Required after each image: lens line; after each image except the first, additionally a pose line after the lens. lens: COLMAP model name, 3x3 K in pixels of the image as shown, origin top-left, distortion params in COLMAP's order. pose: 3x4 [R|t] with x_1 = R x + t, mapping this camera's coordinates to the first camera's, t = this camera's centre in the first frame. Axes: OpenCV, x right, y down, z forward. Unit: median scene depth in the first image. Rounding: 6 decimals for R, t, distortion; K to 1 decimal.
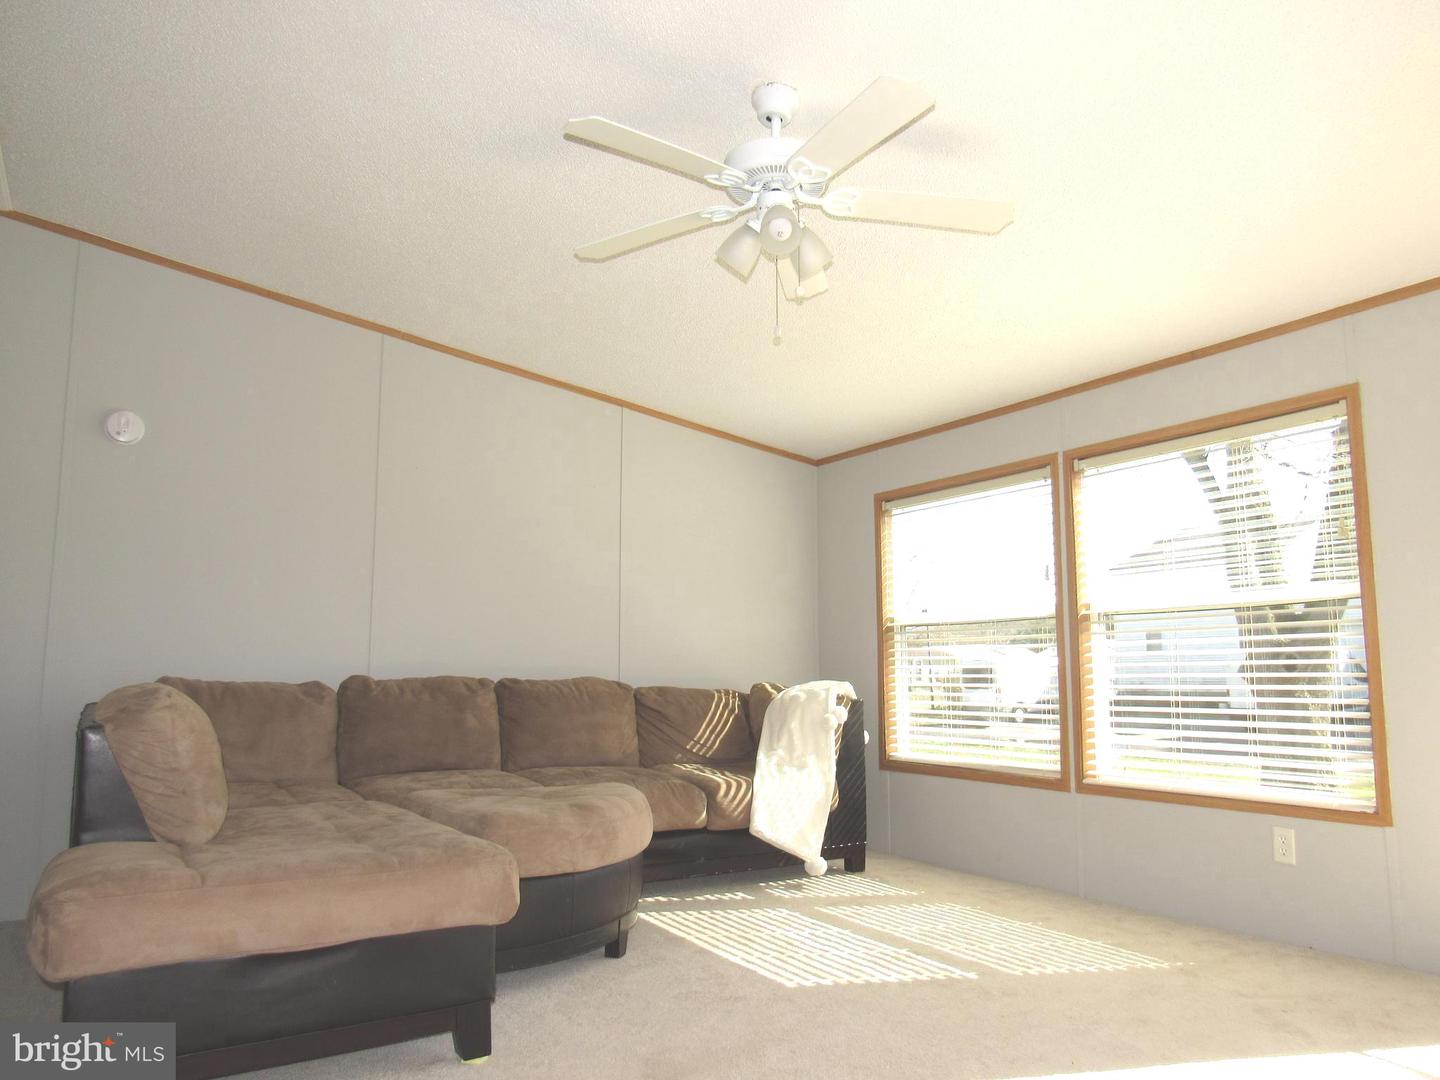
lens RADIAL K [[1036.2, 0, 723.4], [0, 1036.2, 538.1], [0, 0, 1]] dist [-0.019185, 0.005651]
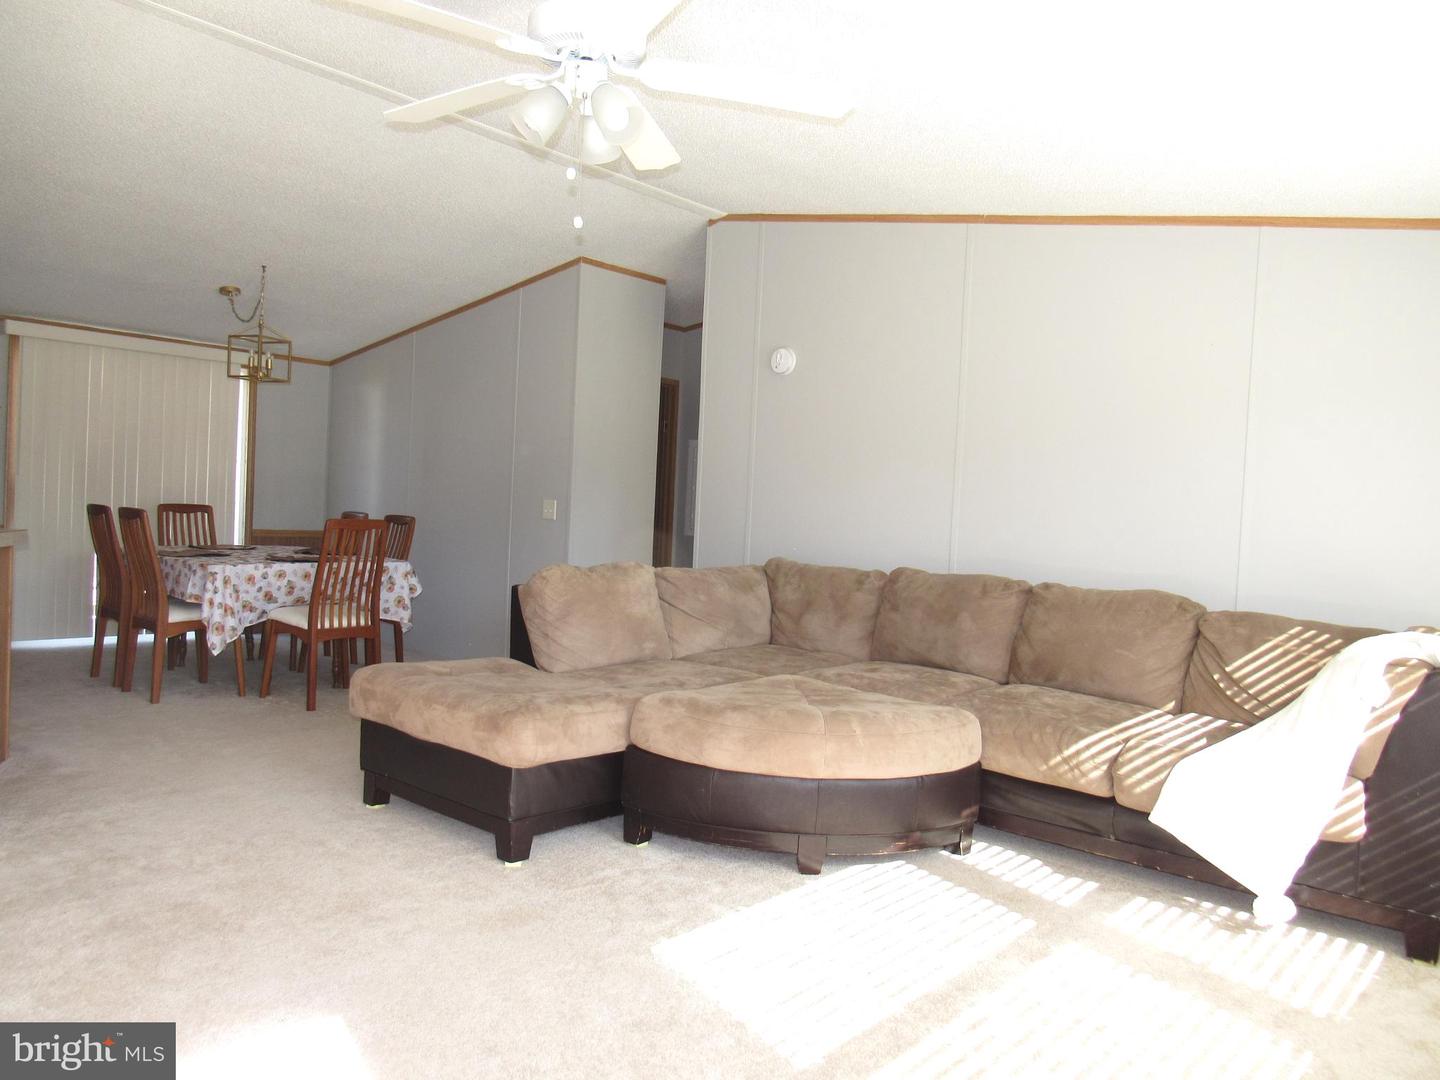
lens RADIAL K [[1036.2, 0, 723.4], [0, 1036.2, 538.1], [0, 0, 1]] dist [-0.019185, 0.005651]
pose [[0.314990, 0.055829, -0.947452, 0.621209], [0.074461, 0.993738, 0.083312, -0.001686], [0.946170, -0.096791, 0.308860, 0.504660]]
